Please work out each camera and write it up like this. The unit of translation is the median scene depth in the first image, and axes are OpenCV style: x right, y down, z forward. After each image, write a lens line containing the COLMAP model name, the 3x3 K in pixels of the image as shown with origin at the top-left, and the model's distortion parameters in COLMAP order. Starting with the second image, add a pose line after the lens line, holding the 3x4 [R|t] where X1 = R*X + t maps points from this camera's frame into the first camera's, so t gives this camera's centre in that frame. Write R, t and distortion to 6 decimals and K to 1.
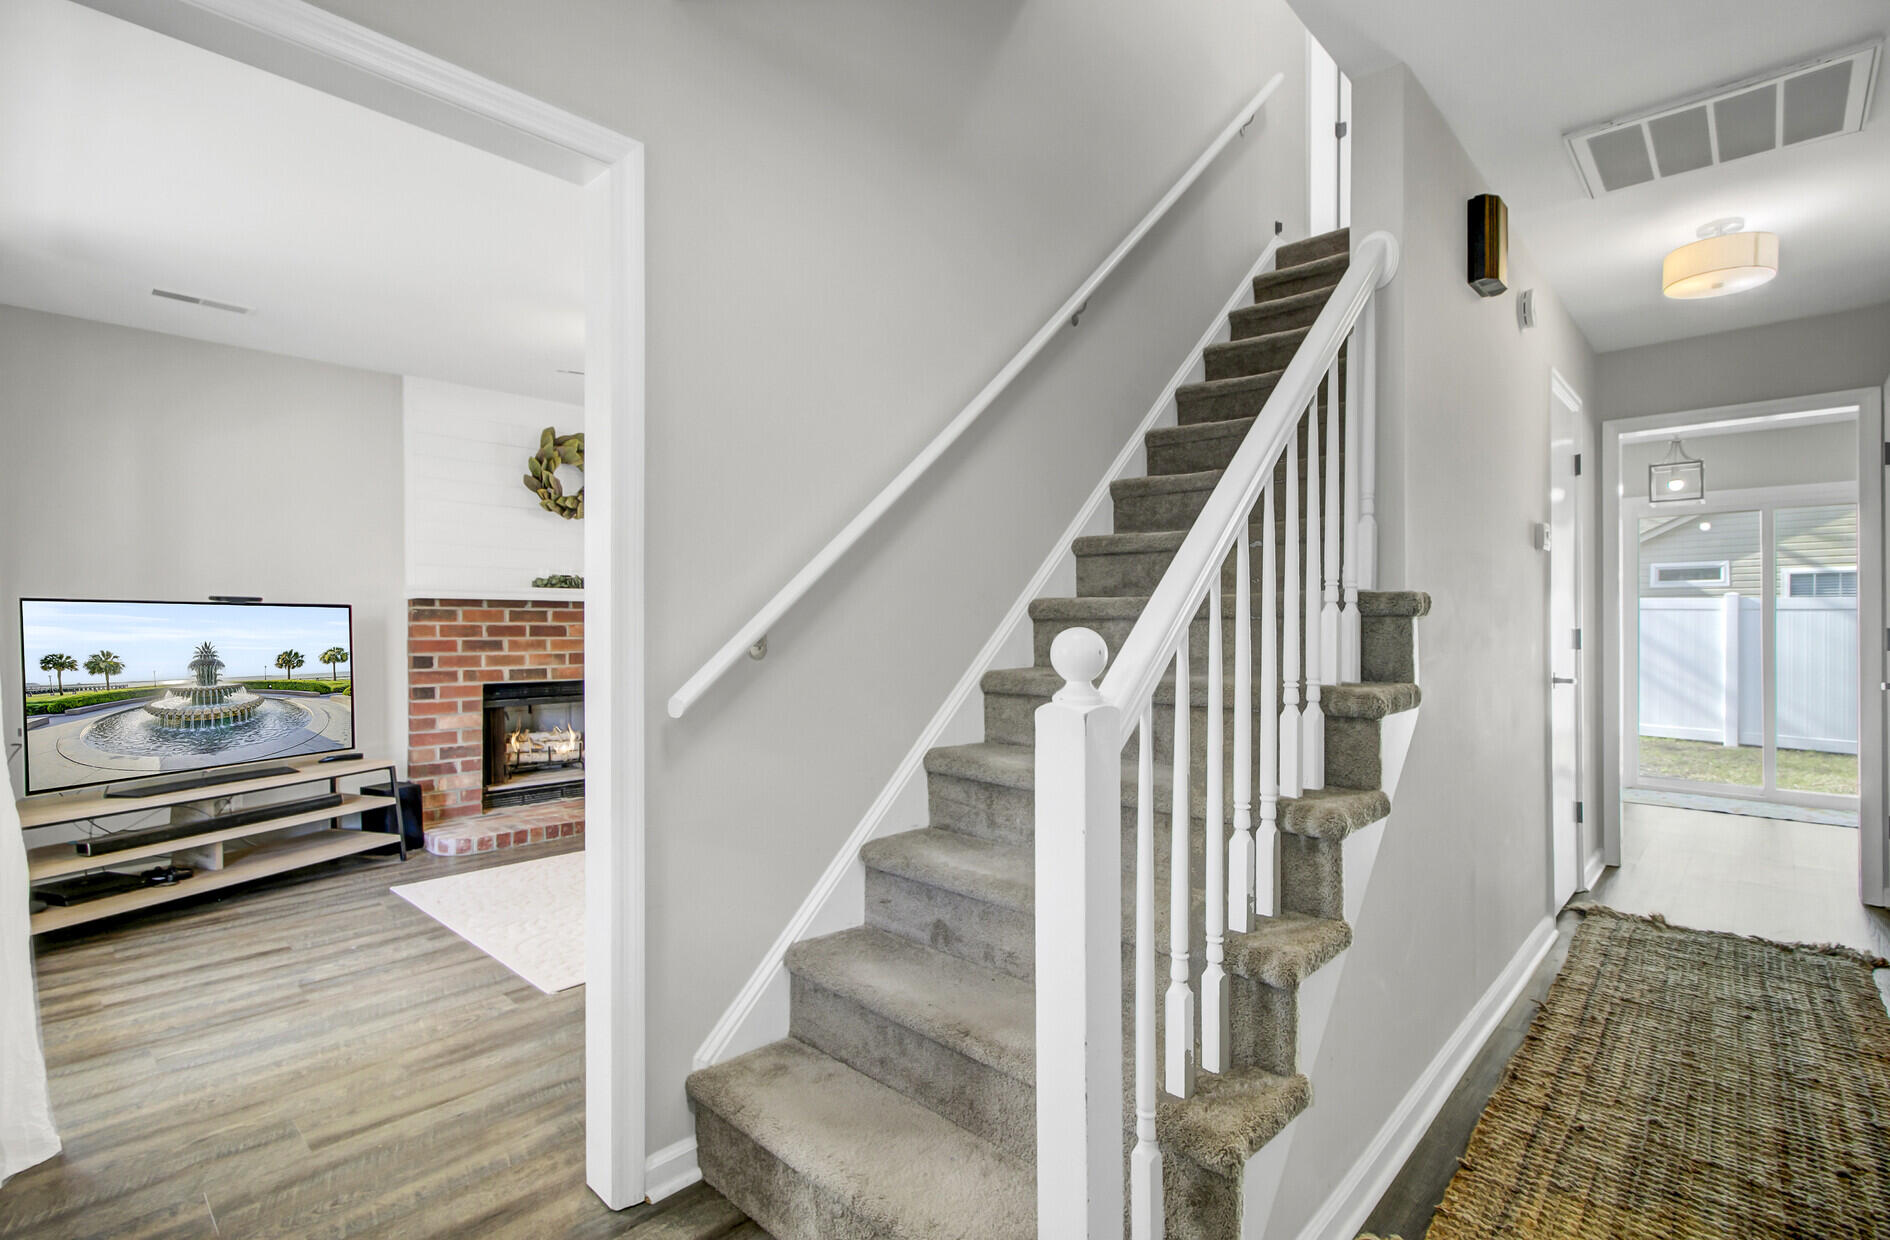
lens RADIAL K [[861.3, 0, 952.8], [0, 861.3, 631.0], [0, 0, 1]] dist [0.034067, 0.000721]
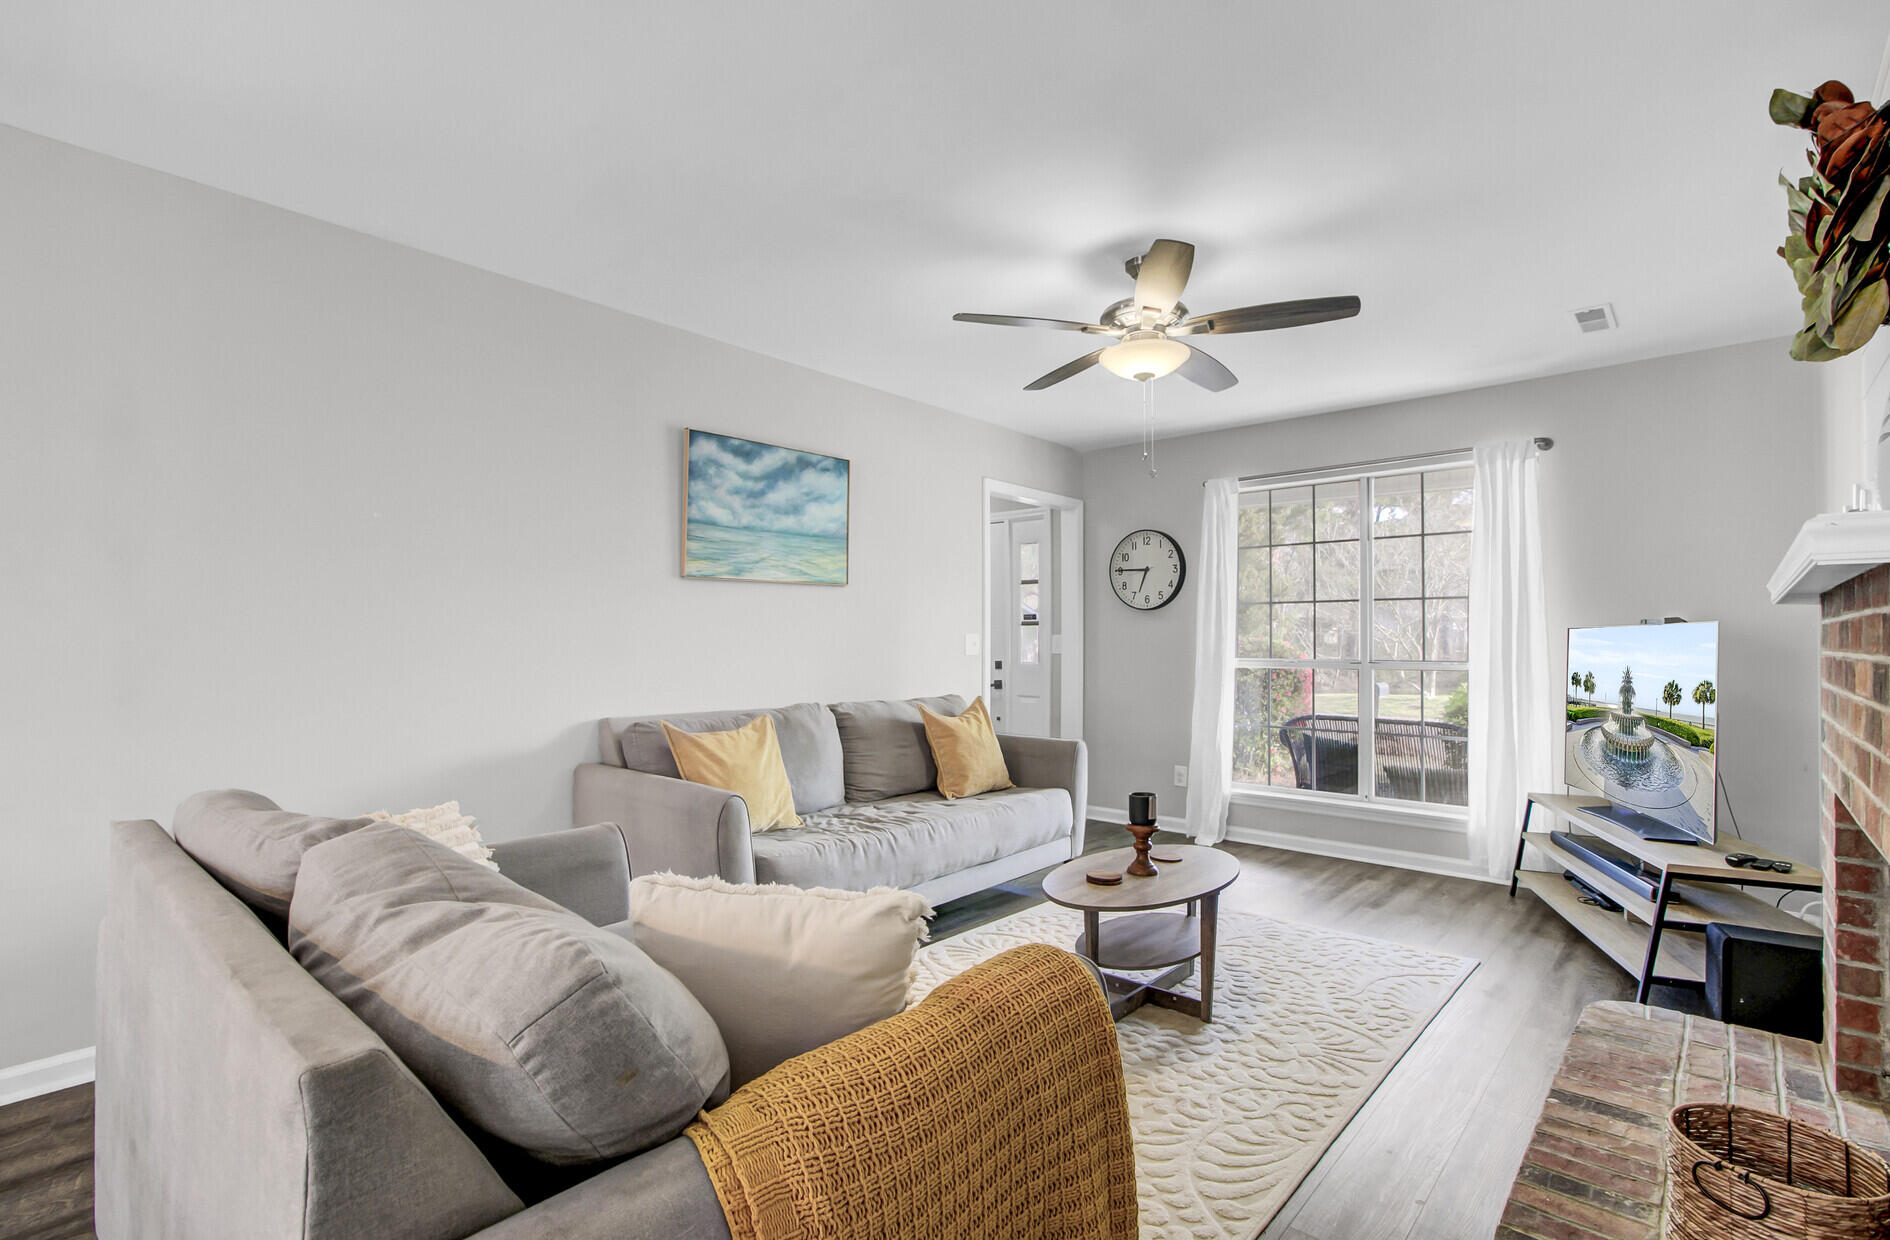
lens RADIAL K [[861.3, 0, 943.6], [0, 861.3, 630.1], [0, 0, 1]] dist [0.034067, 0.000721]
pose [[-0.999773, -0.007095, -0.020106, -0.096993], [-0.006795, 0.999866, -0.014911, -0.006852], [0.020209, -0.014771, -0.999687, 1.735764]]
